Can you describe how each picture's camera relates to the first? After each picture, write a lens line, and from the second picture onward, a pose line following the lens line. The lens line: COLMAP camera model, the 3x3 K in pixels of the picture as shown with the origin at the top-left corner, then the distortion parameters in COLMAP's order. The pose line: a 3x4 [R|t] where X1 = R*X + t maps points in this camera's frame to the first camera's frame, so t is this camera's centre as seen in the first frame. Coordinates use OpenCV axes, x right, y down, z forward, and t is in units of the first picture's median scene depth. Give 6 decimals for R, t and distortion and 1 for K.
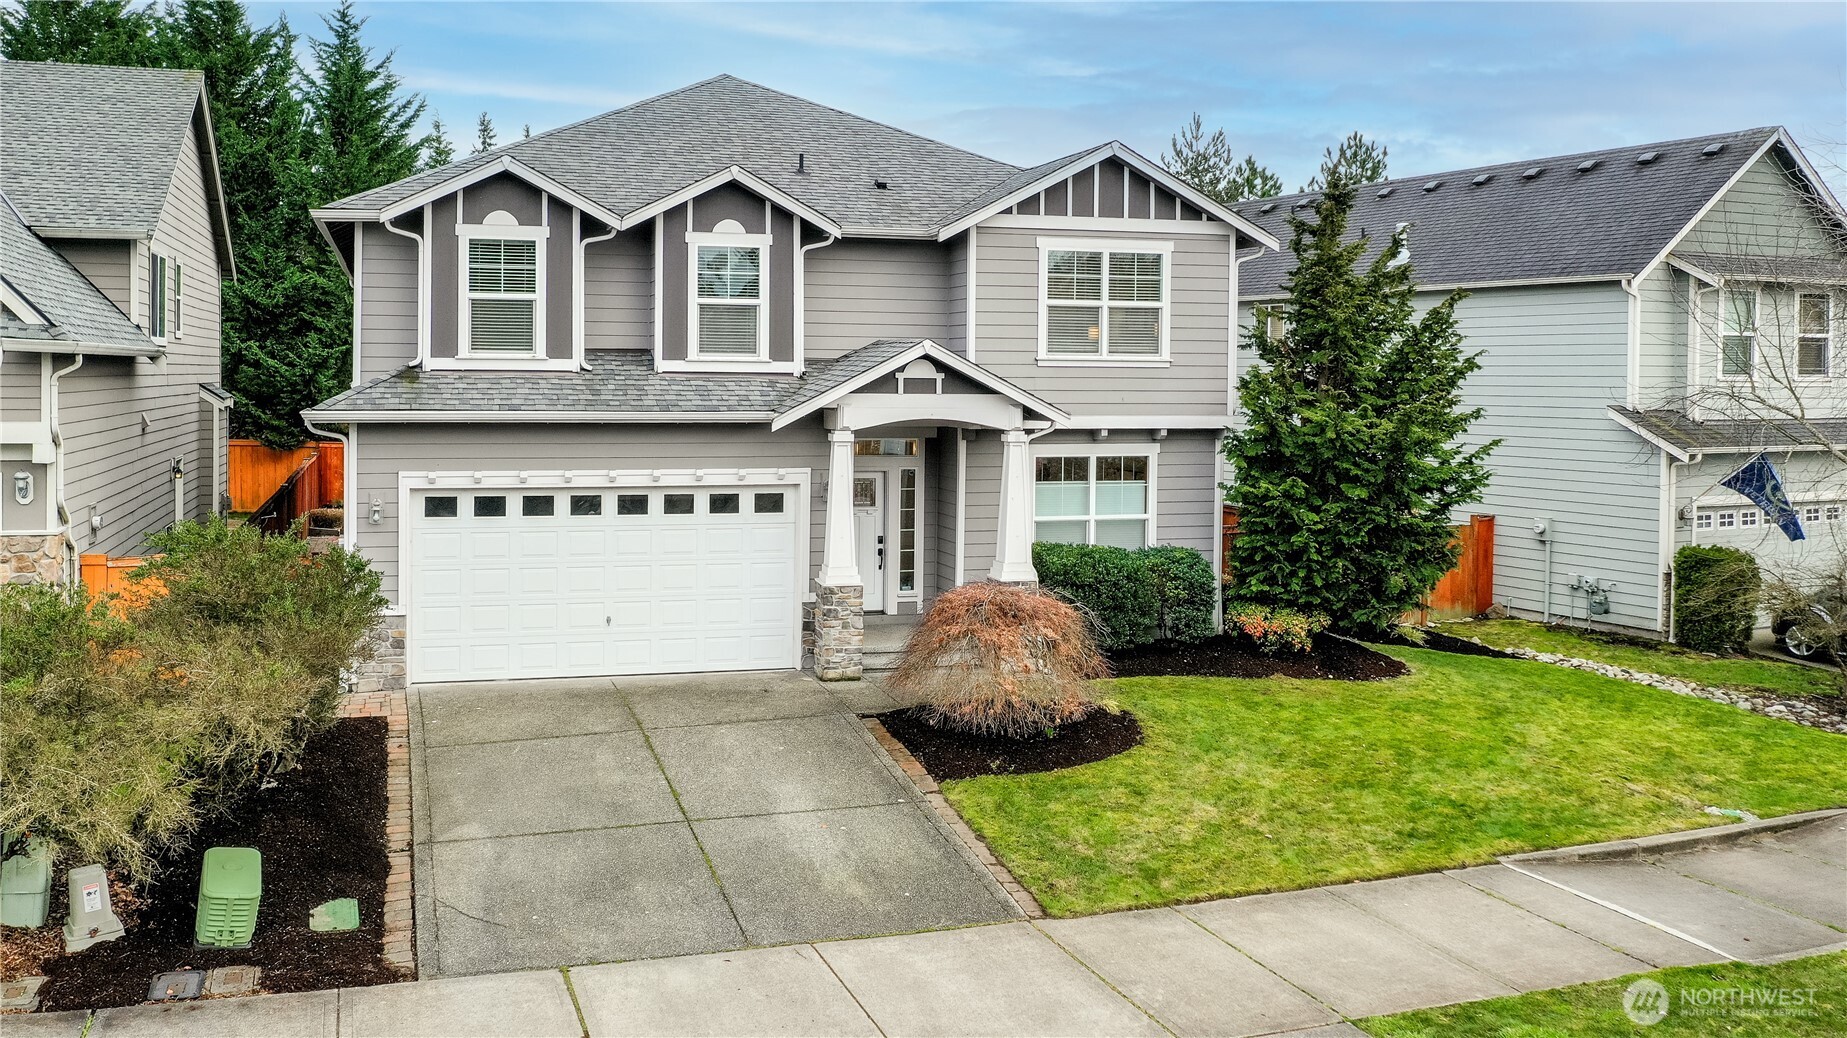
lens RADIAL K [[1514.9, 0, 833.6], [0, 1514.9, 413.6], [0, 0, 1]] dist [0.017990, 0.000818]
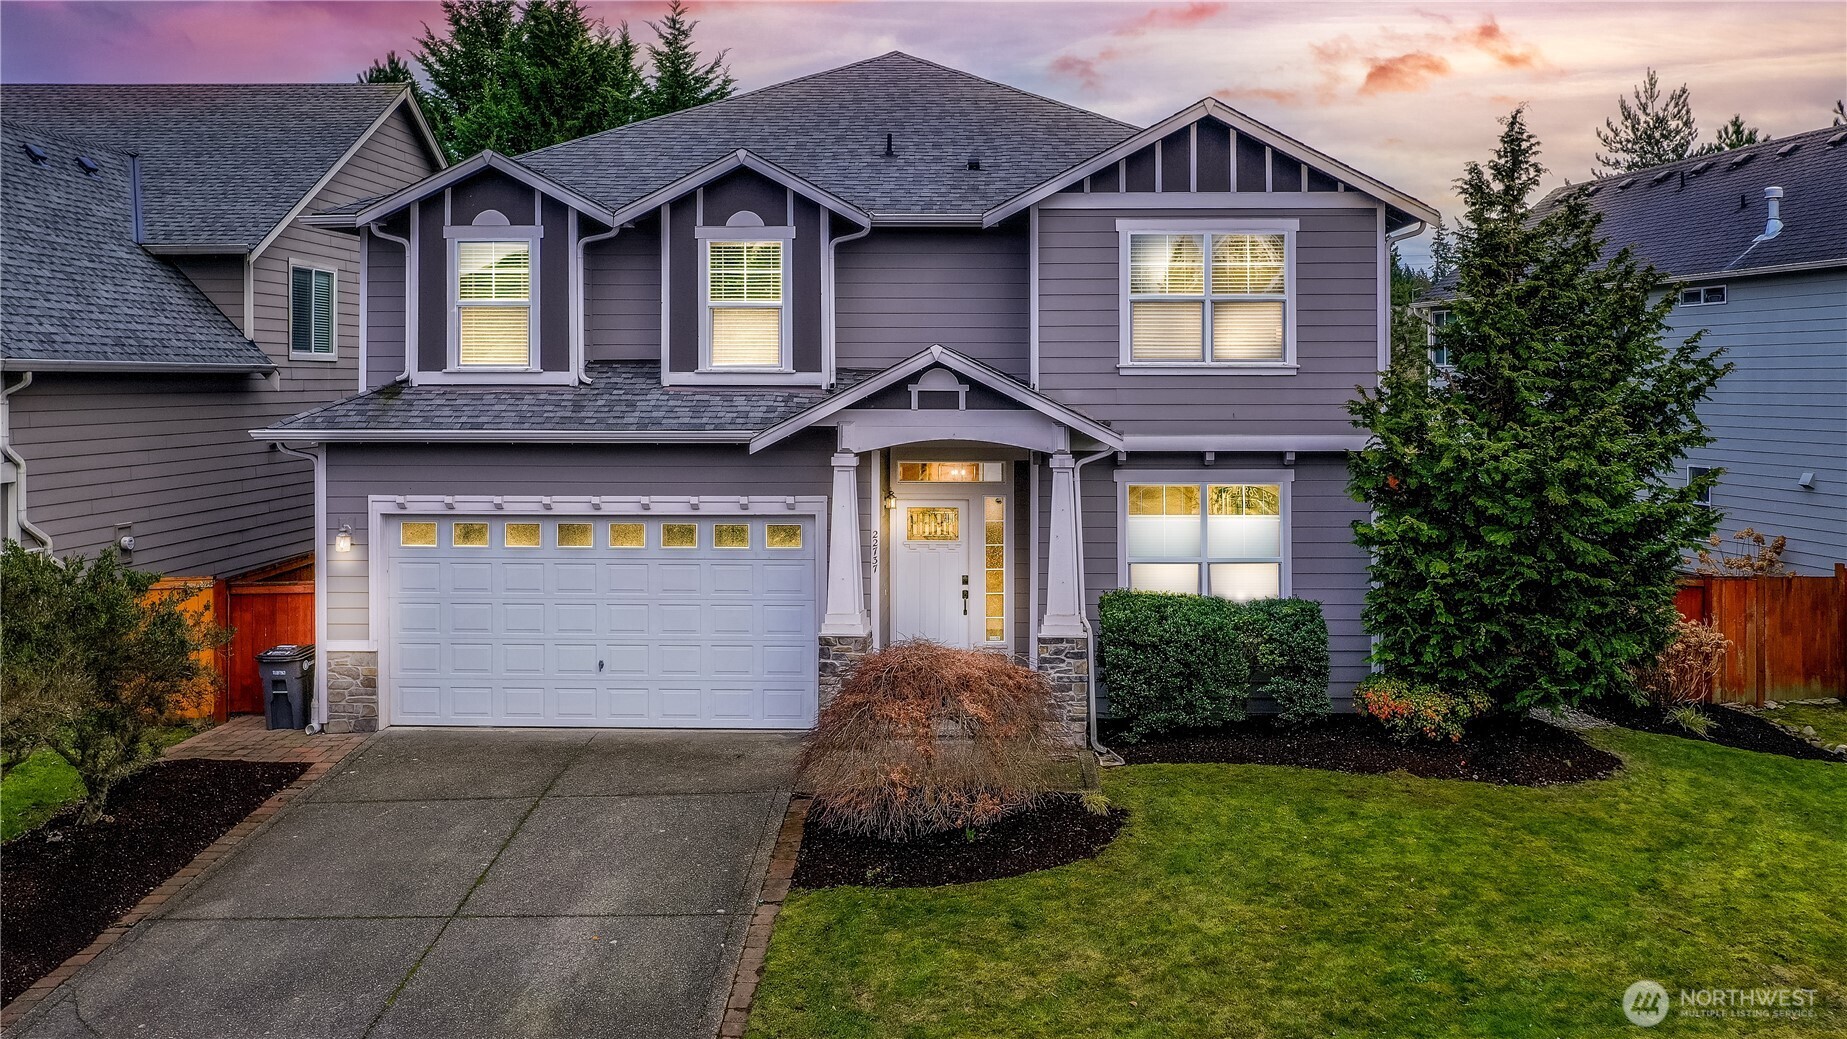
lens RADIAL K [[1576.3, 0, 982.2], [0, 1576.3, 381.7], [0, 0, 1]] dist [0.003060, 0.004202]
pose [[0.961808, -0.006752, -0.273641, 0.310622], [-0.000193, 0.999679, -0.025347, -0.006195], [0.273724, 0.024432, 0.961498, 0.162185]]
